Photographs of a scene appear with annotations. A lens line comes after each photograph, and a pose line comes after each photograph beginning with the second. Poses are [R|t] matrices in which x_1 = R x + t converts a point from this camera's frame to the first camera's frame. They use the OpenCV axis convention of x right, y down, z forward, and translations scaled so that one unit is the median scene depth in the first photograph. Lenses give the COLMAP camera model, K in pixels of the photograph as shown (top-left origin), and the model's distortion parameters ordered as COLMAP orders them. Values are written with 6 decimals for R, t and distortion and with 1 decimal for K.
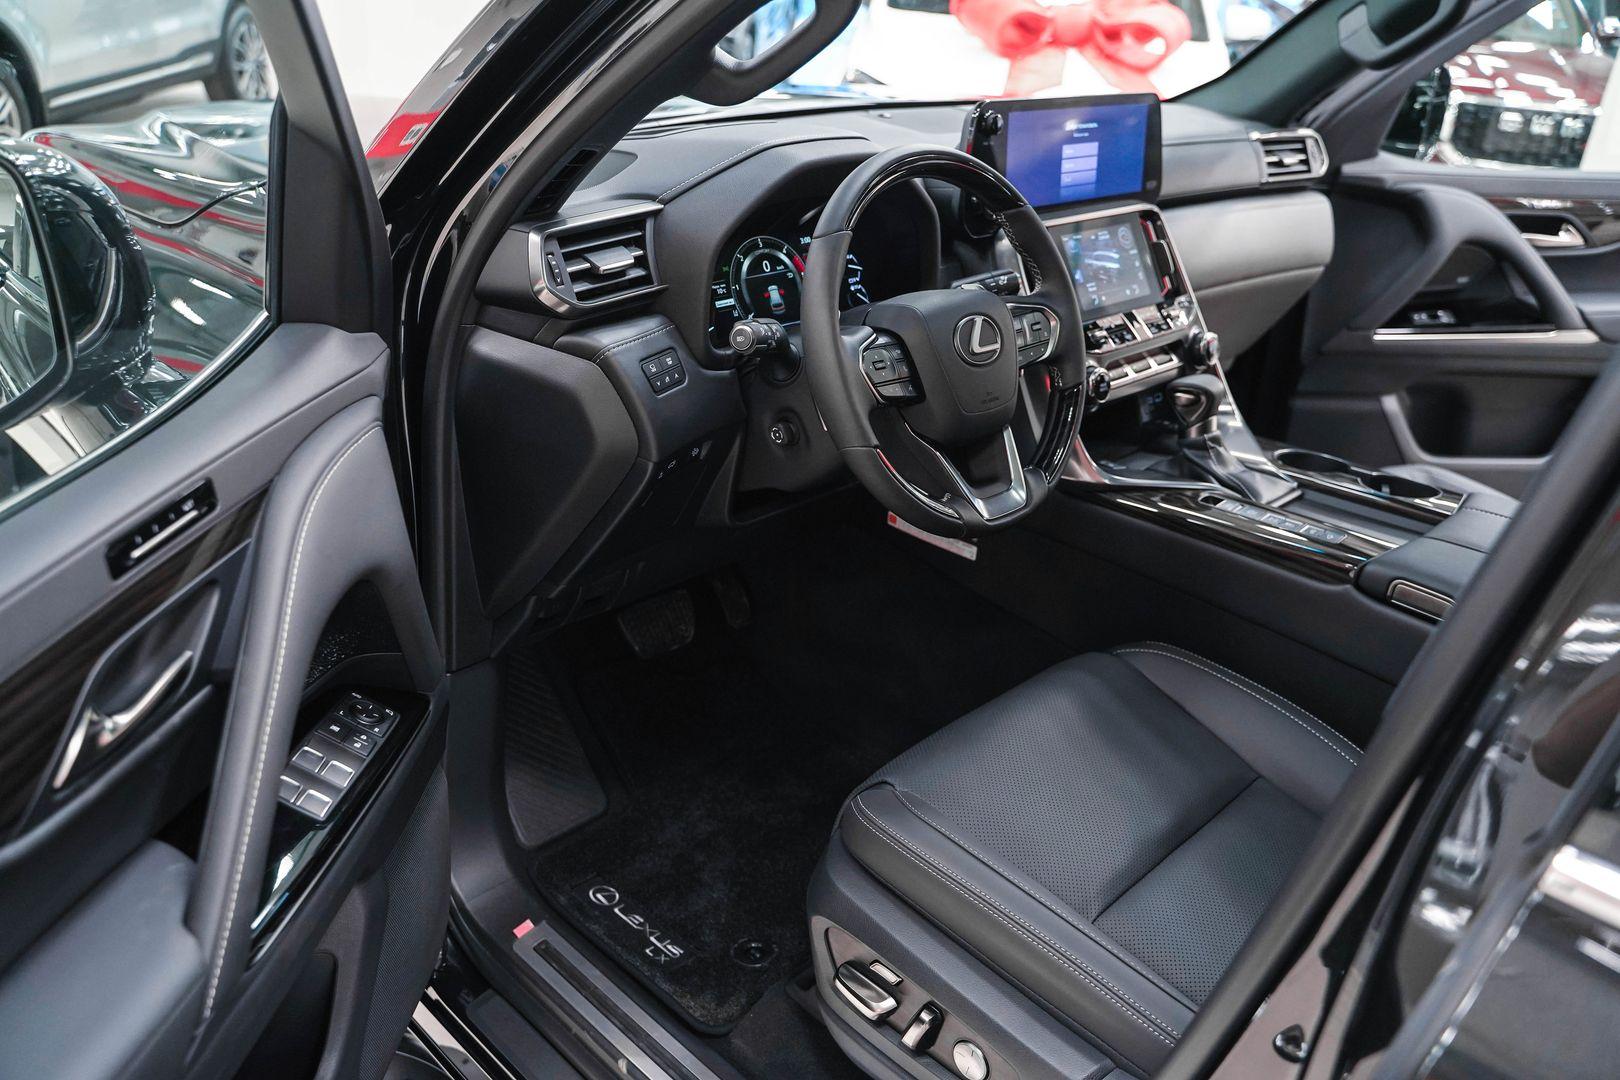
lens RADIAL K [[1287.1, 0, 810.0], [0, 1287.1, 540.0], [0, 0, 1]] dist [-0.115350, 0.091248]
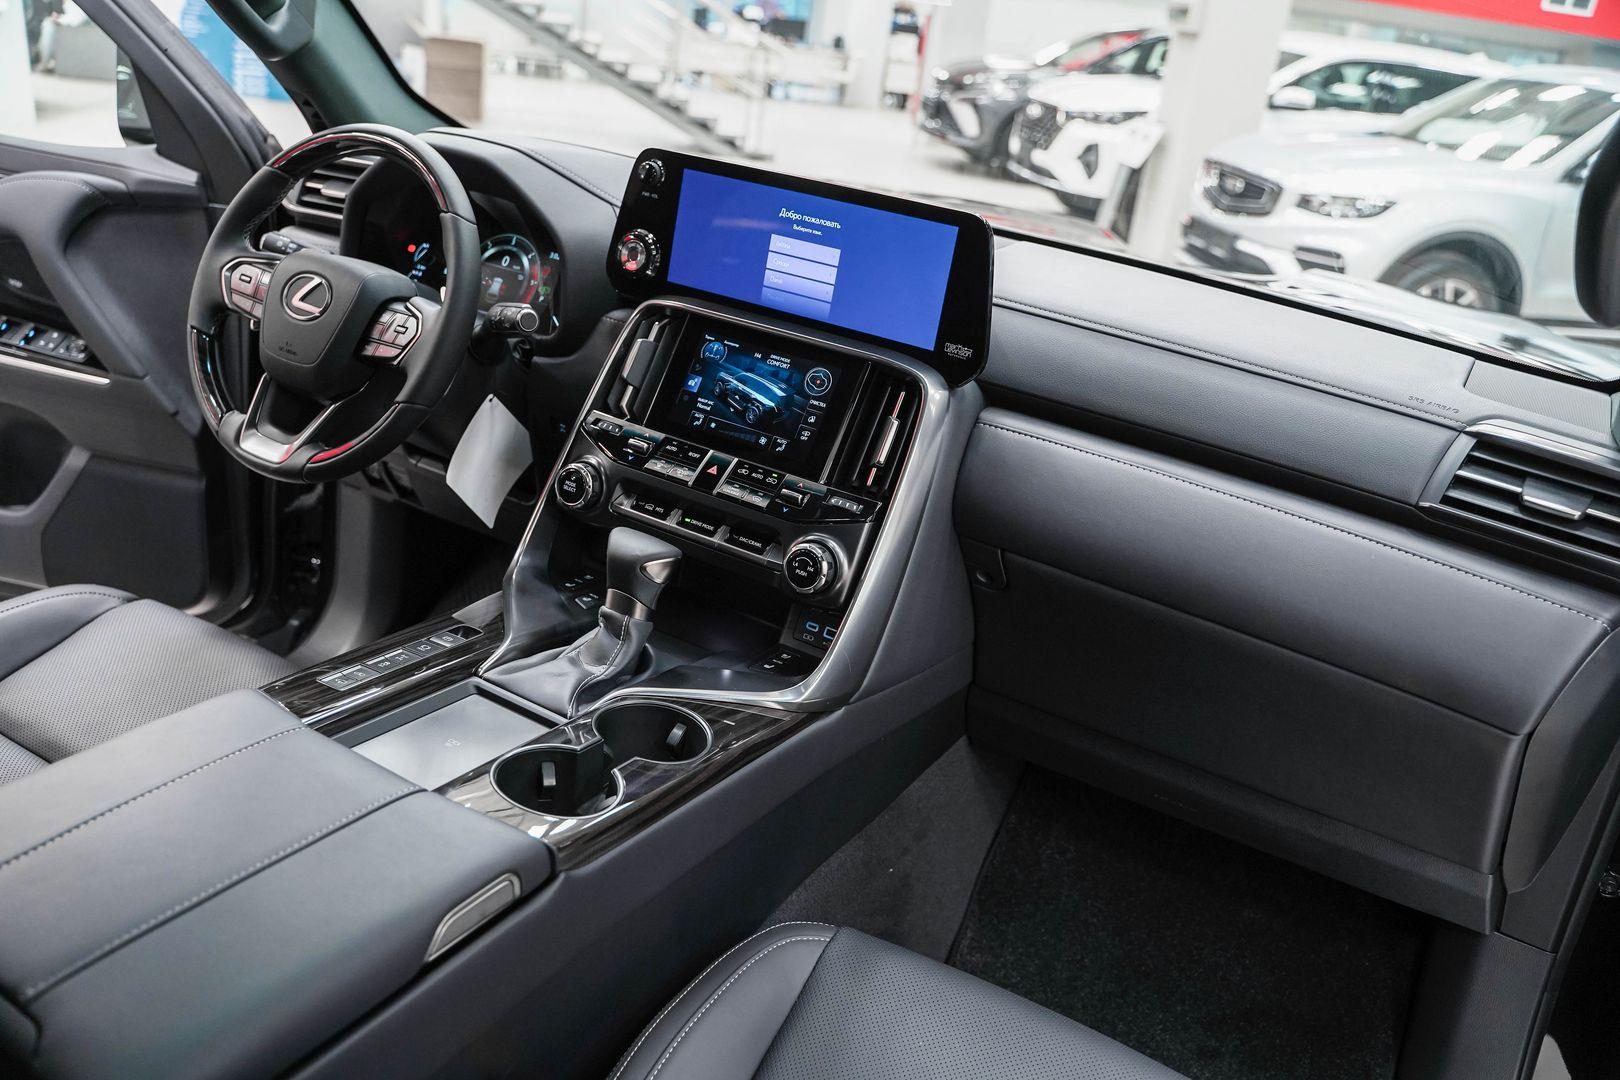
lens RADIAL K [[1307.9, 0, 810.0], [0, 1307.9, 540.0], [0, 0, 1]] dist [-0.118847, 0.095348]
pose [[0.263825, 0.343690, -0.901262, 0.969506], [-0.520316, 0.837475, 0.167054, -0.291151], [0.812199, 0.424868, 0.399775, 0.758039]]
